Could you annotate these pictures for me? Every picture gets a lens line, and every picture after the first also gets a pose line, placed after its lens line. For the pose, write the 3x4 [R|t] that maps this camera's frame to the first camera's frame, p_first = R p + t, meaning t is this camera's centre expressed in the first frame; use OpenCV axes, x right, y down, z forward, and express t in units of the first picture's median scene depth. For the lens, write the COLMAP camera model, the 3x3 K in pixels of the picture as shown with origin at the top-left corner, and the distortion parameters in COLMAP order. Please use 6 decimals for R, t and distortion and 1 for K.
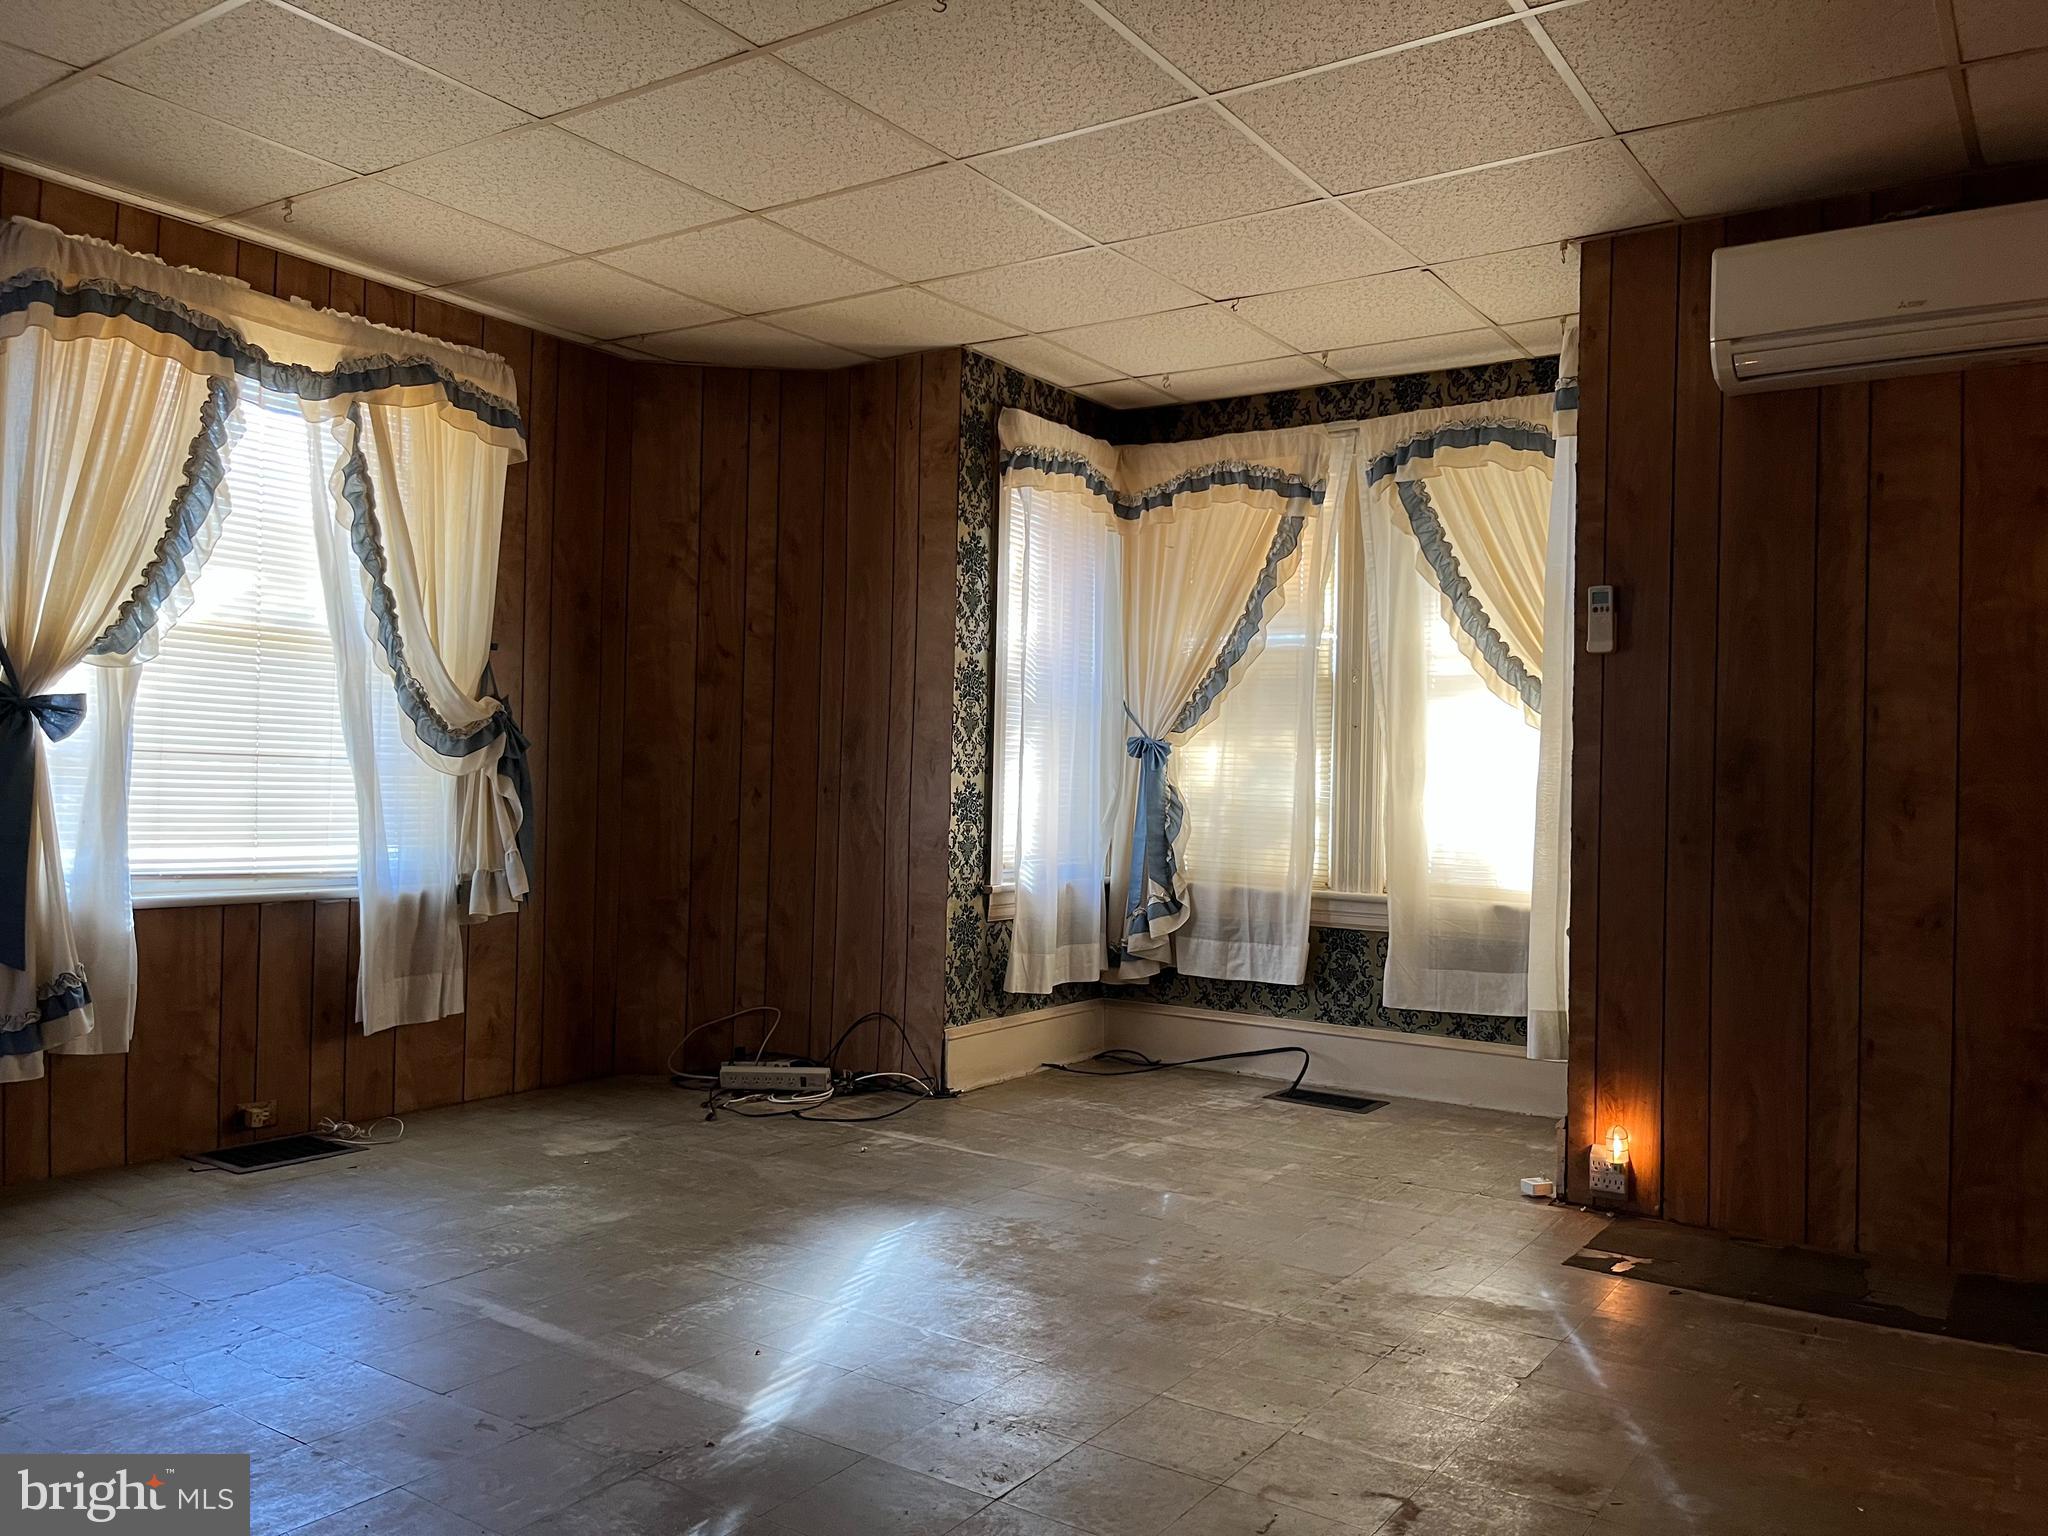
lens RADIAL K [[1546.4, 0, 1036.9], [0, 1546.4, 777.8], [0, 0, 1]] dist [0.047755, -0.047453]
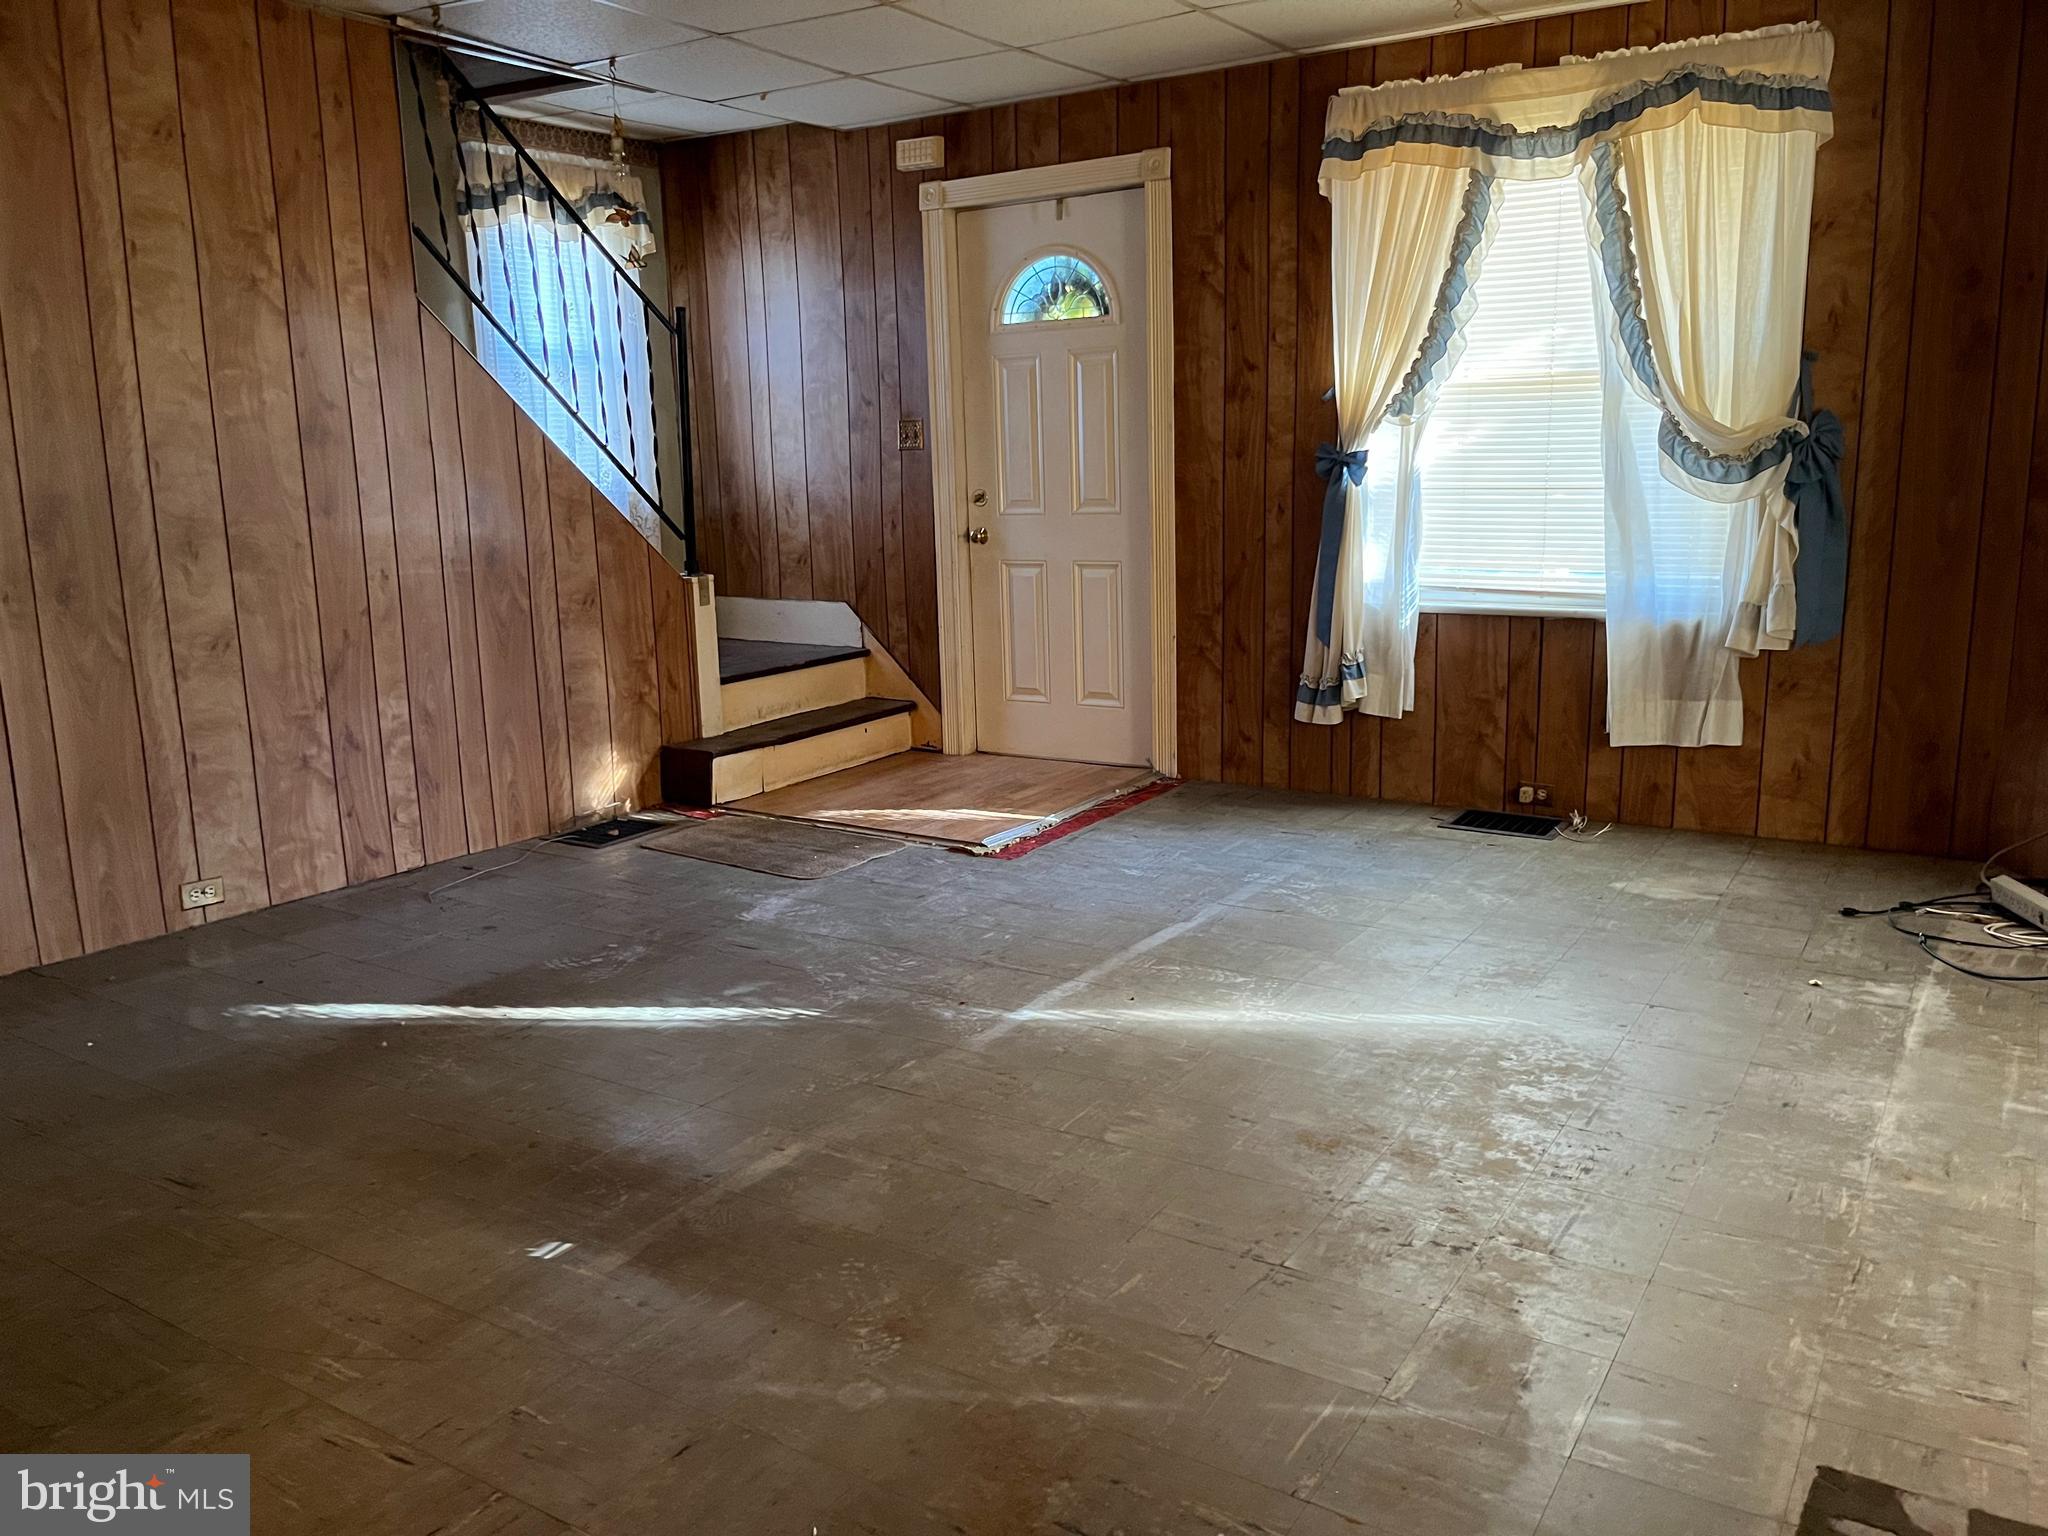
lens RADIAL K [[1546.4, 0, 1022.0], [0, 1546.4, 774.3], [0, 0, 1]] dist [0.047755, -0.047453]
pose [[0.027043, 0.177954, -0.983667, 0.582177], [0.025653, 0.983579, 0.178643, -0.019447], [0.999305, -0.030065, 0.022034, 0.510609]]
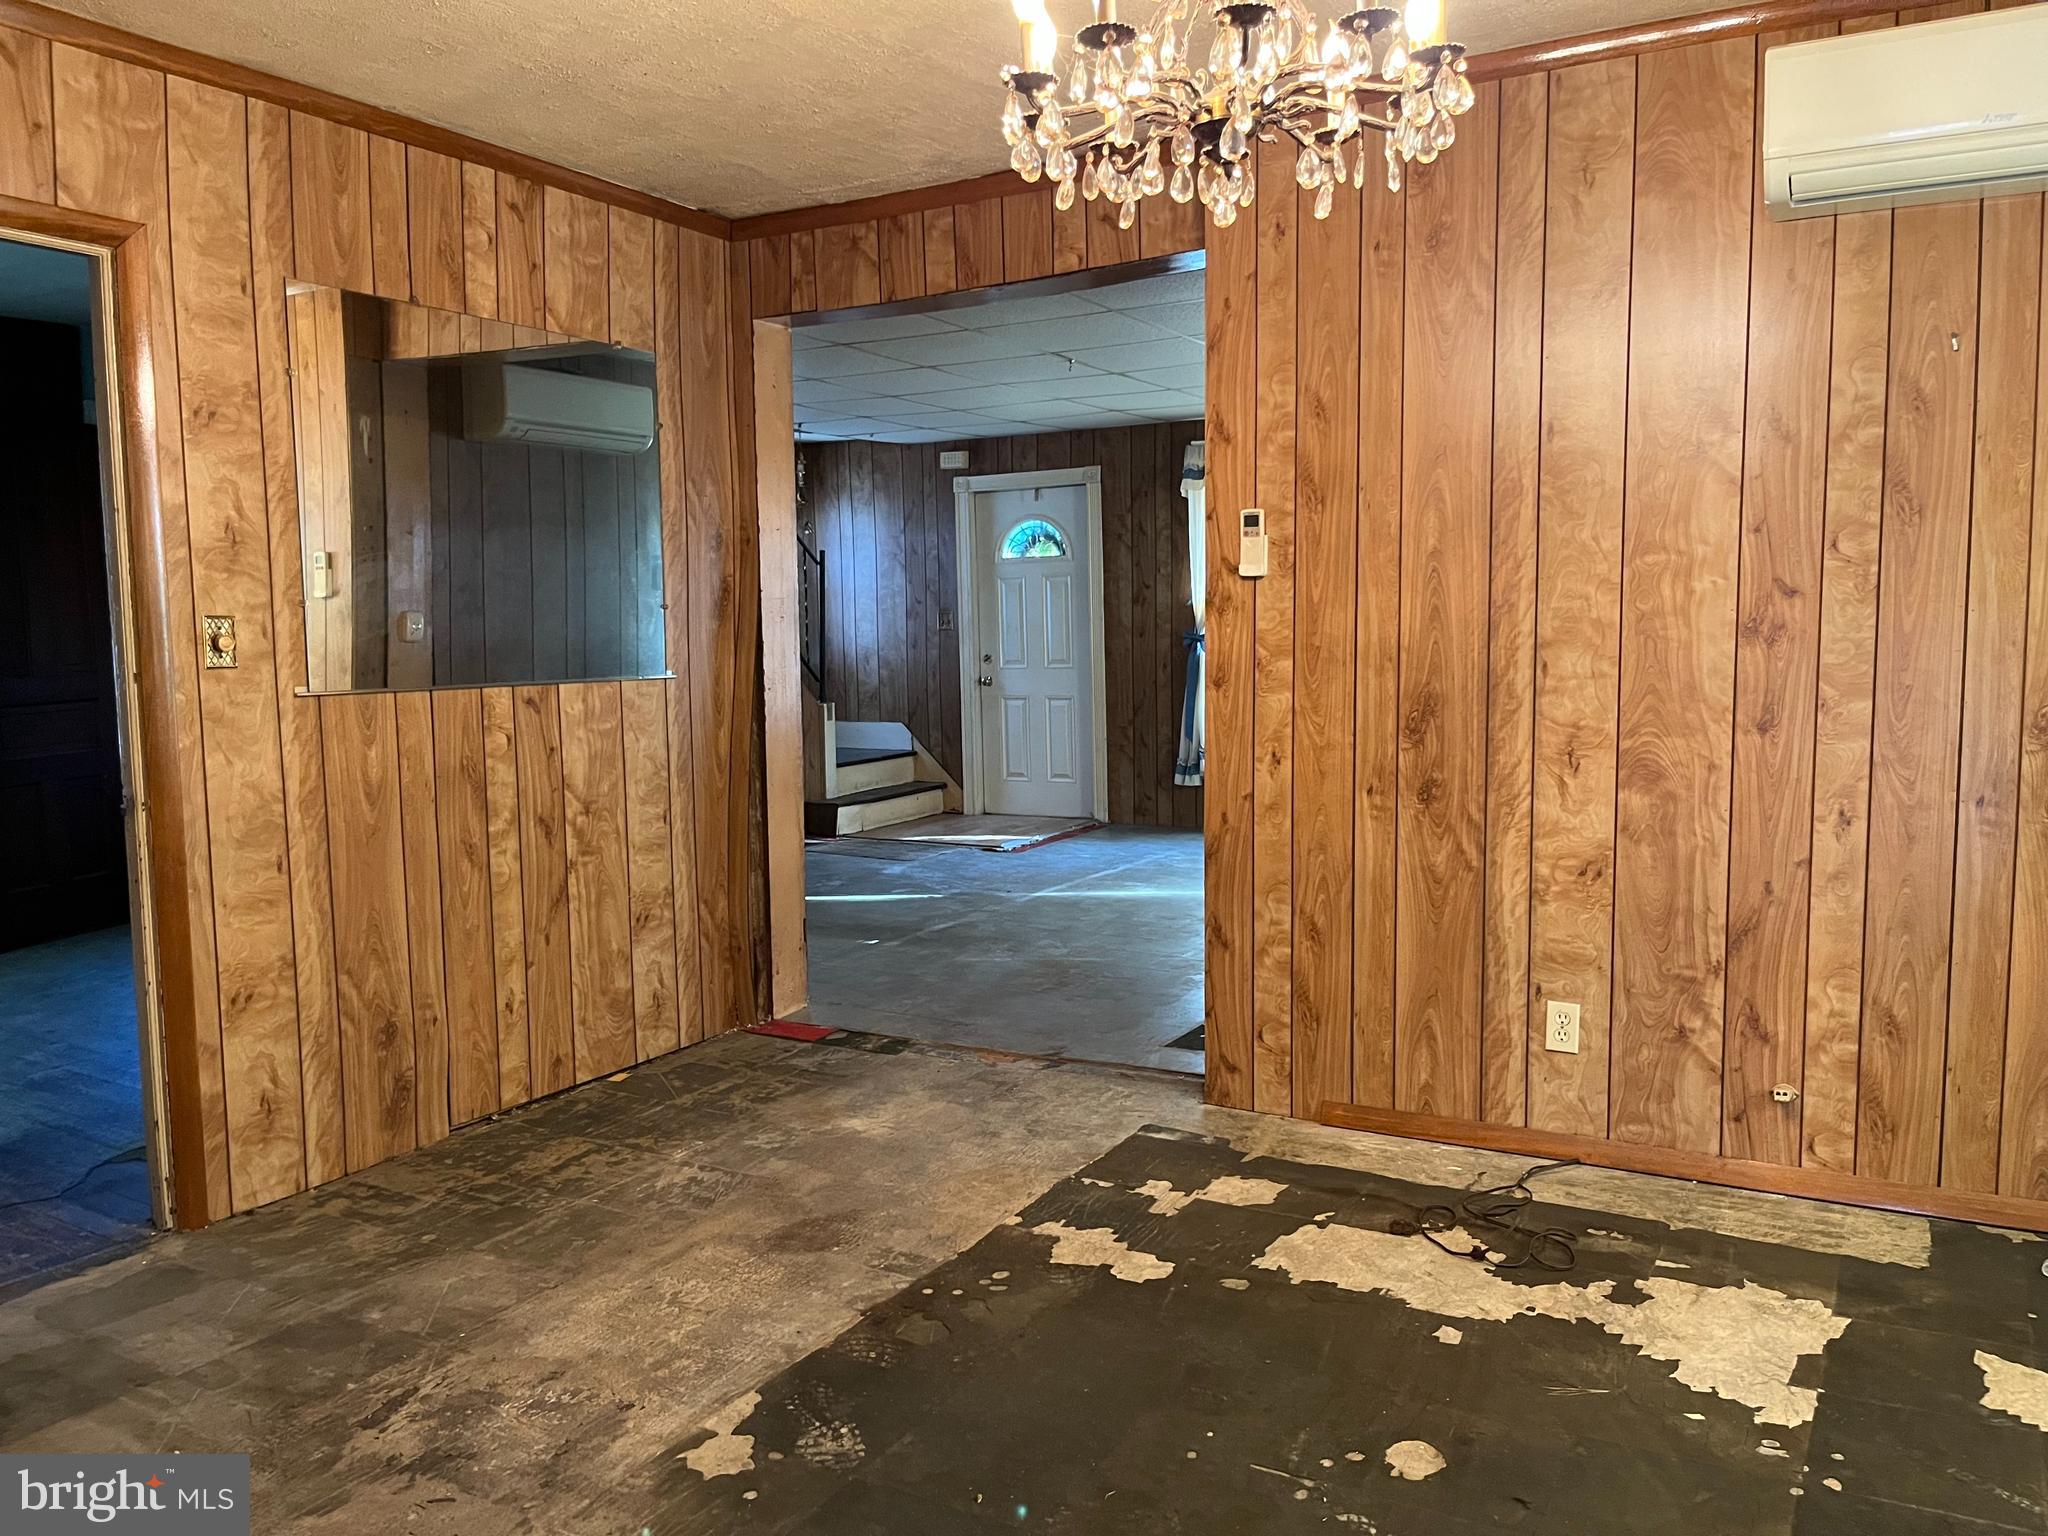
lens RADIAL K [[1546.4, 0, 1021.4], [0, 1546.4, 773.2], [0, 0, 1]] dist [0.047755, -0.047453]
pose [[0.072310, 0.072307, -0.994758, 1.378862], [0.021154, 0.997033, 0.074010, -0.016148], [0.997158, -0.026395, 0.070566, 0.406767]]
